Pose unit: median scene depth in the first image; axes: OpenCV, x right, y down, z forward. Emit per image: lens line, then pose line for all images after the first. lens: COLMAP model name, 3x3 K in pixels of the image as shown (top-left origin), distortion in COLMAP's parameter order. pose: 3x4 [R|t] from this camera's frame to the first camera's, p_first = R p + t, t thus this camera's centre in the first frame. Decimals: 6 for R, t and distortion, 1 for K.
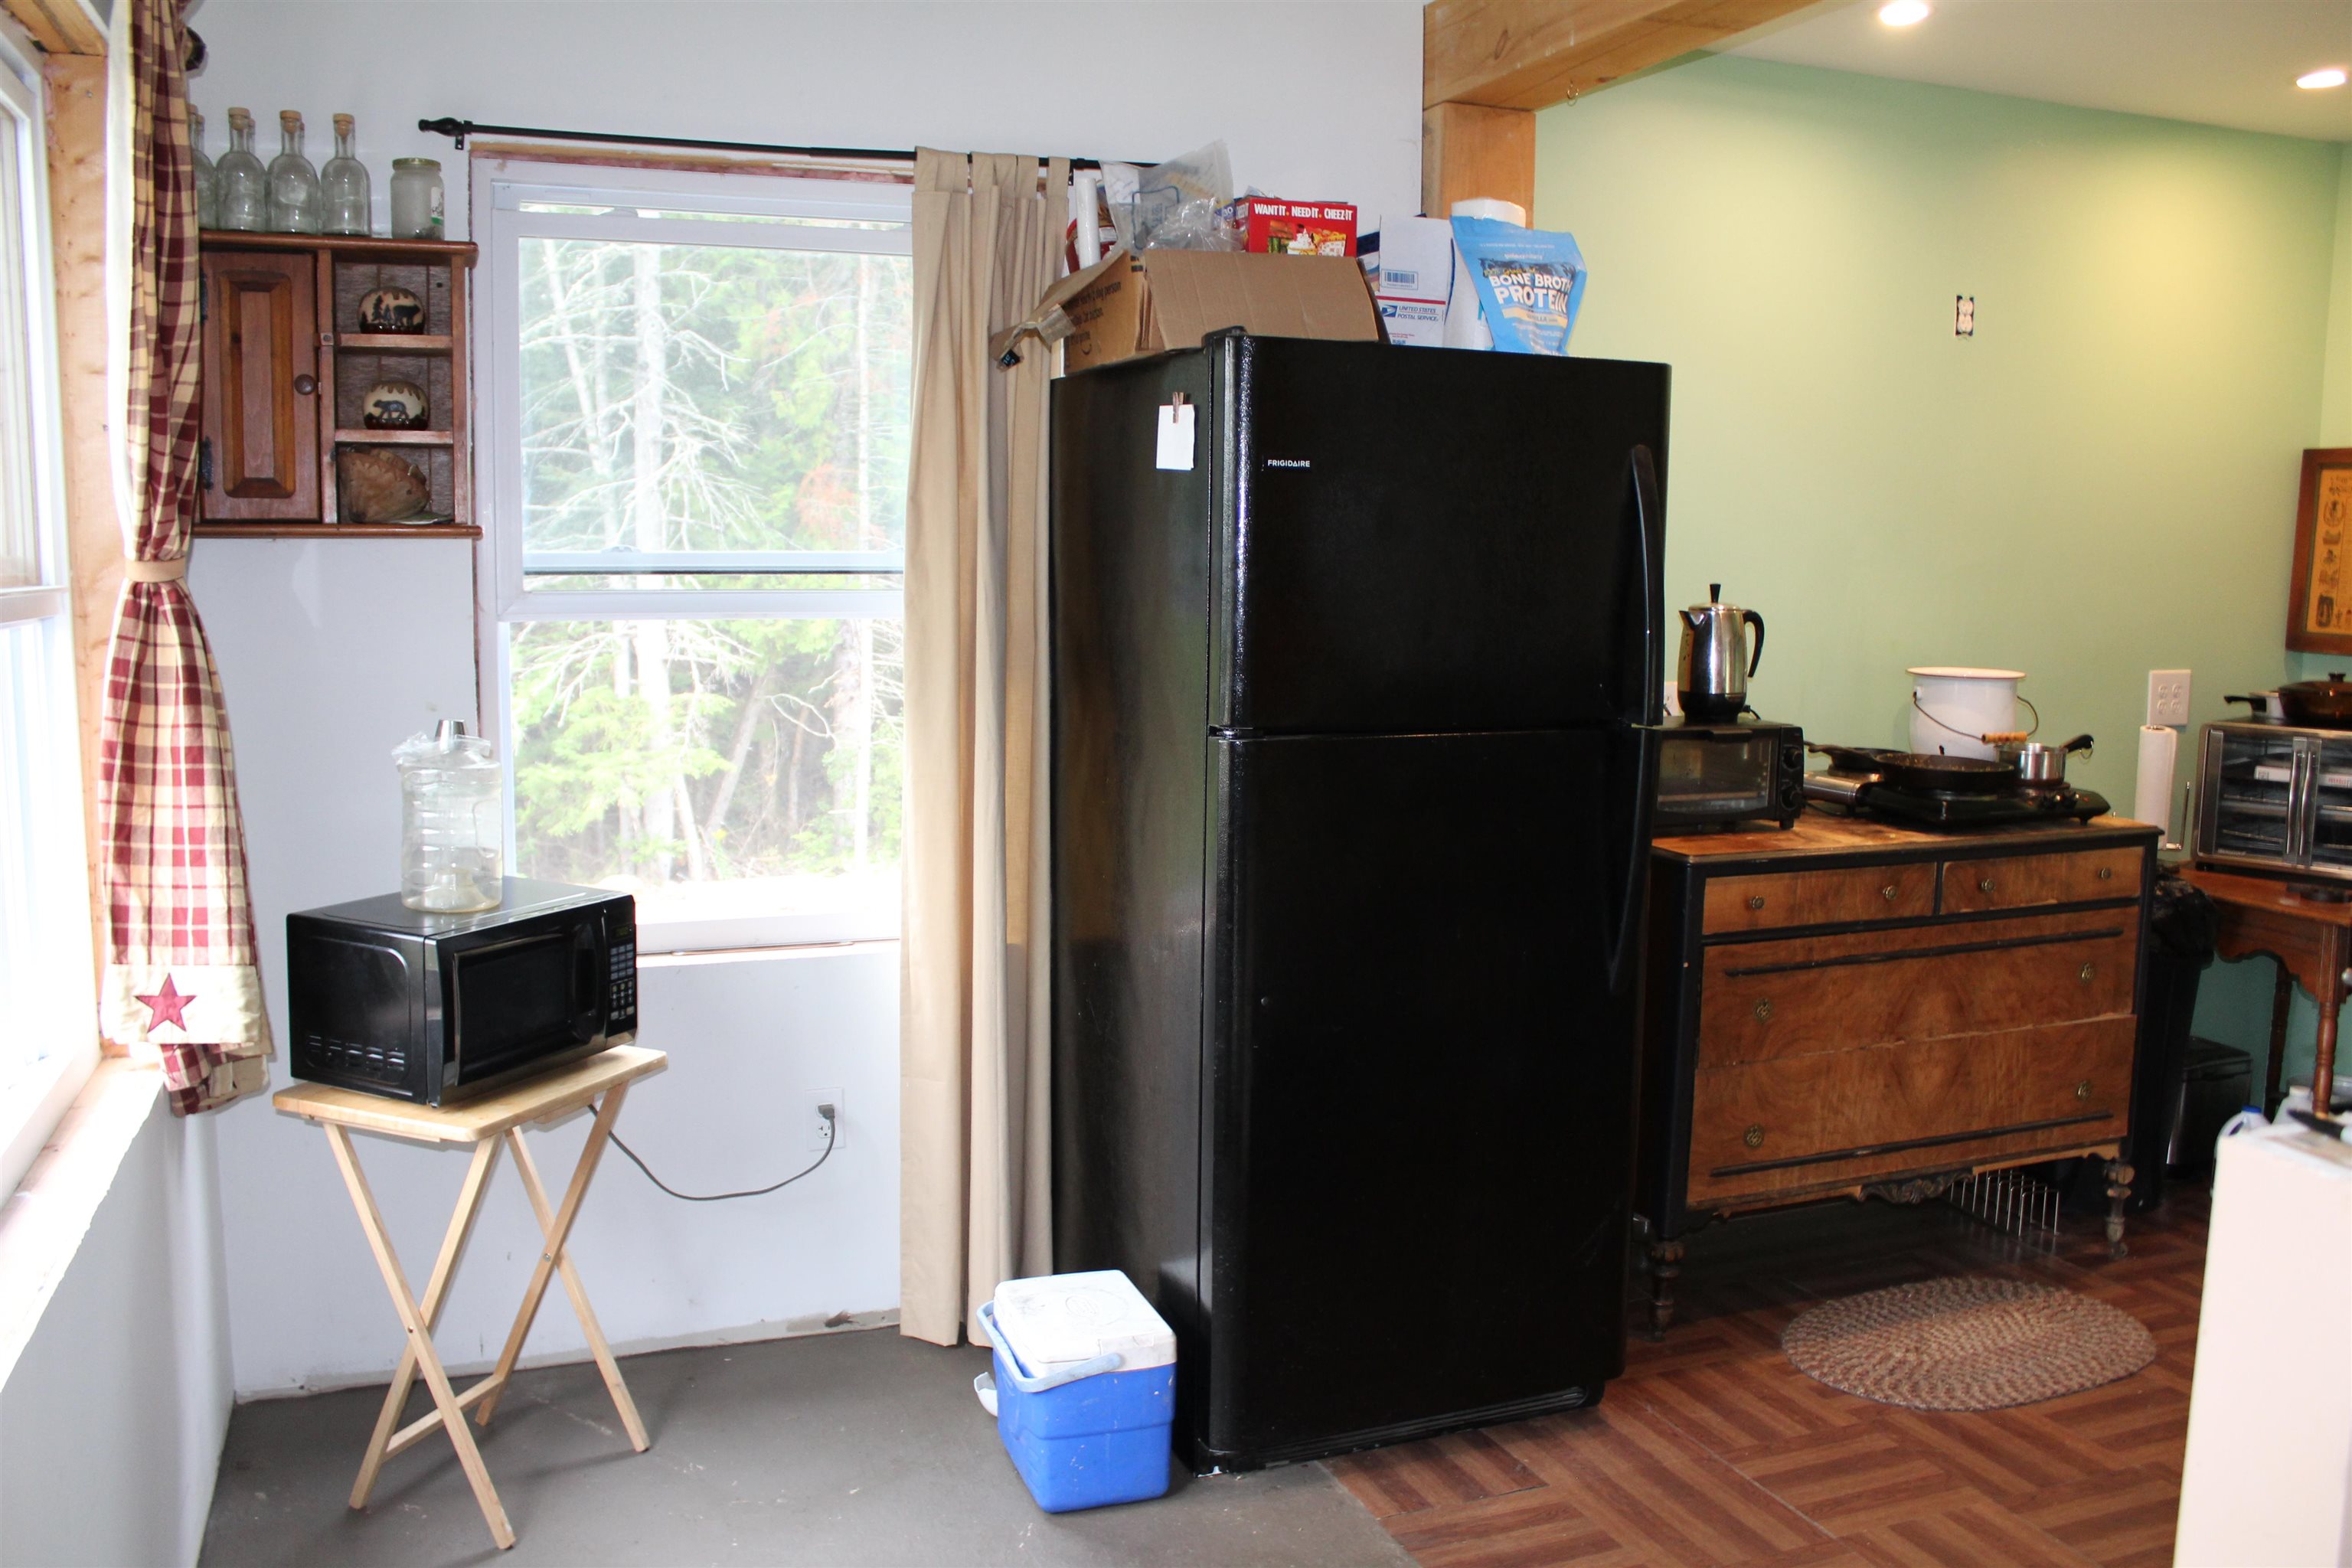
lens RADIAL K [[1959.5, 0, 1179.8], [0, 1959.5, 781.3], [0, 0, 1]] dist [-0.144598, 0.117777]
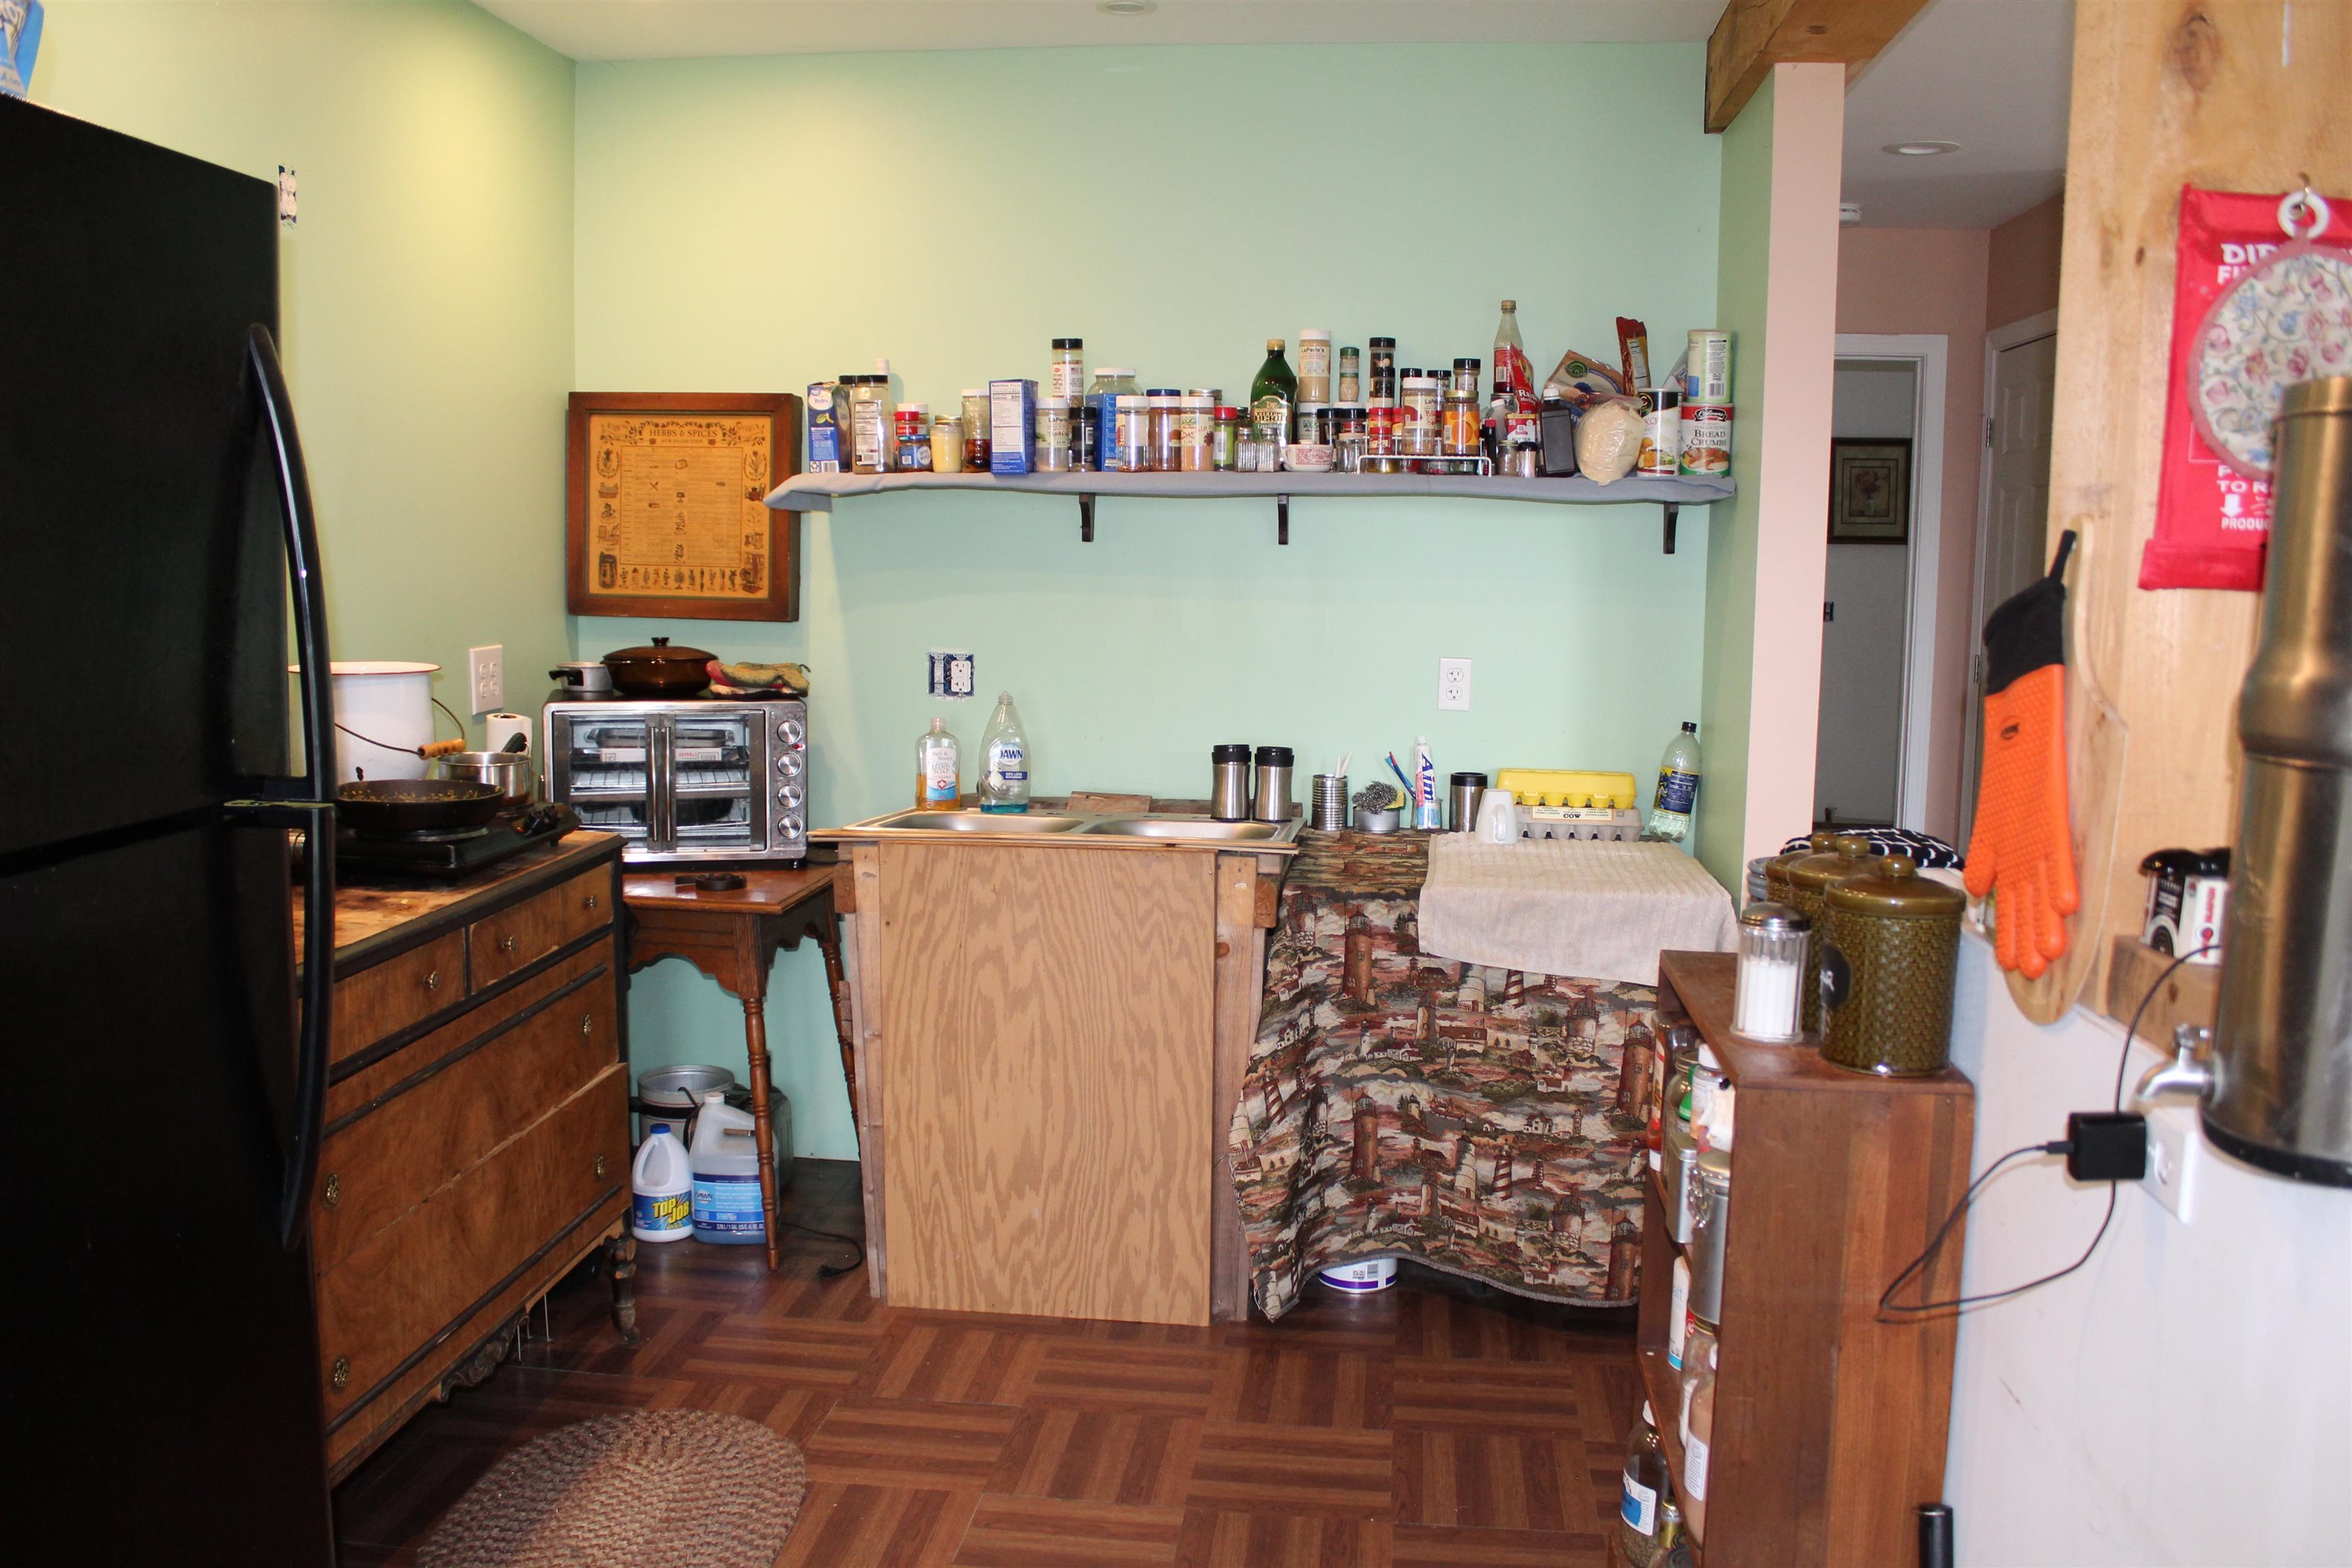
lens RADIAL K [[1959.5, 0, 1167.0], [0, 1959.5, 796.7], [0, 0, 1]] dist [-0.144598, 0.117777]
pose [[0.480055, -0.120791, 0.868882, -0.114802], [0.097121, 0.991704, 0.084207, -0.043918], [-0.871845, 0.043963, 0.487804, 0.399438]]
